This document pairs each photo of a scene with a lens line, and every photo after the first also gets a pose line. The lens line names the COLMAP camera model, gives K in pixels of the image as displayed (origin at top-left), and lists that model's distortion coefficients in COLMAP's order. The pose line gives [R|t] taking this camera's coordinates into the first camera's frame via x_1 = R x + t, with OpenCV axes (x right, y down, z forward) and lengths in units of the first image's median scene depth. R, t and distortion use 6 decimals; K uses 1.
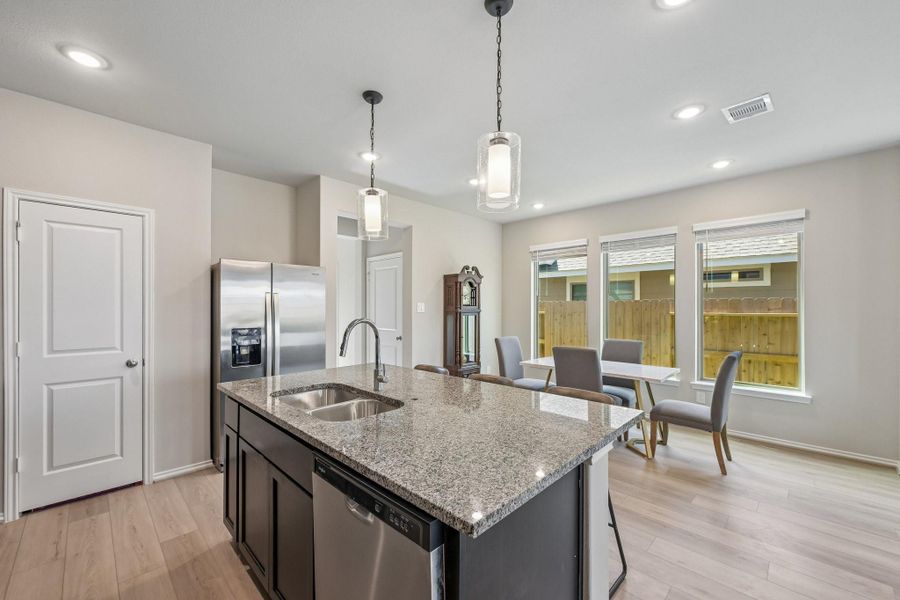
lens RADIAL K [[362.2, 0, 453.8], [0, 362.2, 305.5], [0, 0, 1]] dist [-0.000062, 0.000361]
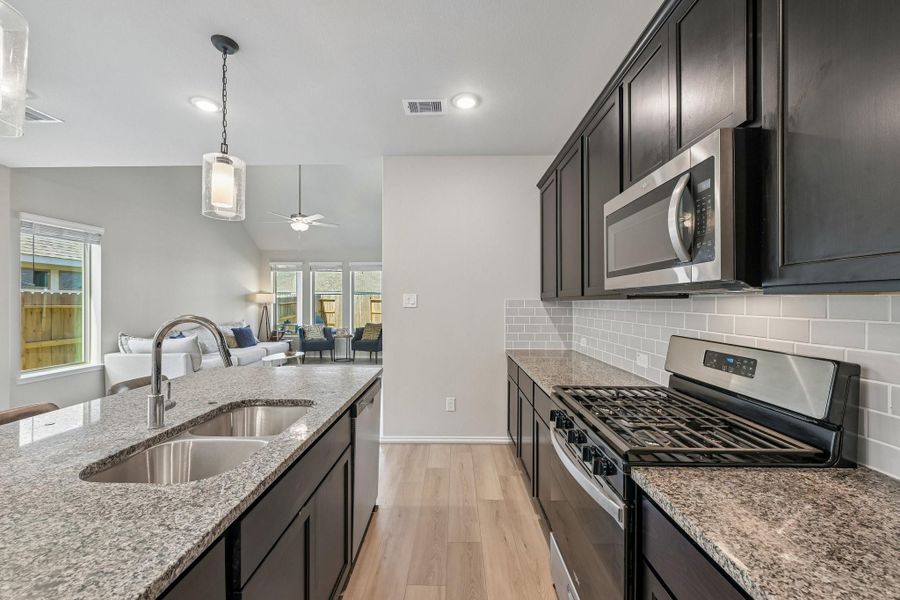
lens RADIAL K [[362.2, 0, 450.4], [0, 362.2, 304.9], [0, 0, 1]] dist [-0.000062, 0.000361]
pose [[-0.697316, -0.005013, 0.716746, -0.407108], [-0.007747, 0.999970, -0.000543, 0.003556], [-0.716722, -0.005931, -0.697334, 0.420594]]
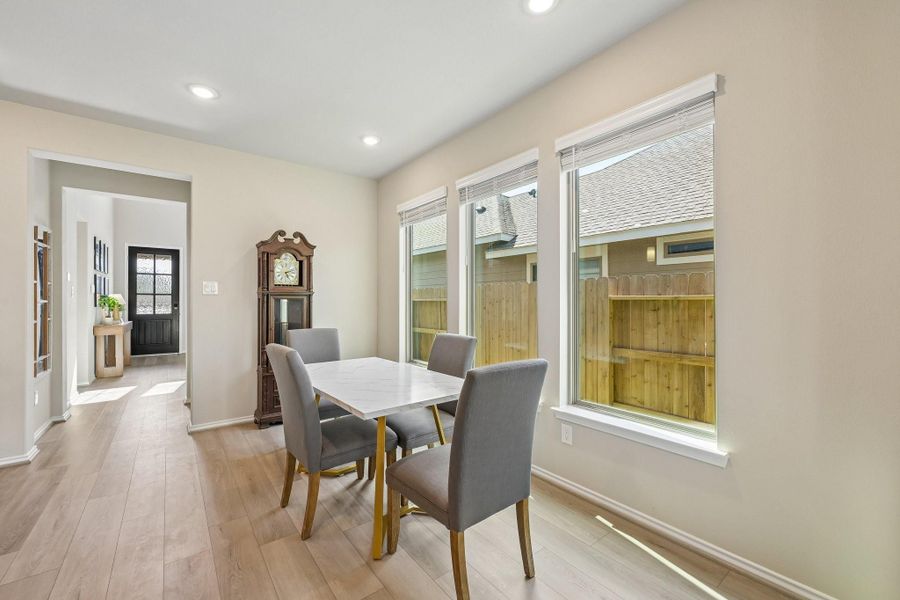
lens RADIAL K [[362.2, 0, 455.2], [0, 362.2, 304.1], [0, 0, 1]] dist [-0.000062, 0.000361]
pose [[0.991179, -0.000139, -0.132527, 0.464552], [0.002825, 0.999794, 0.020081, 0.023173], [0.132496, -0.020278, 0.990976, 0.313472]]
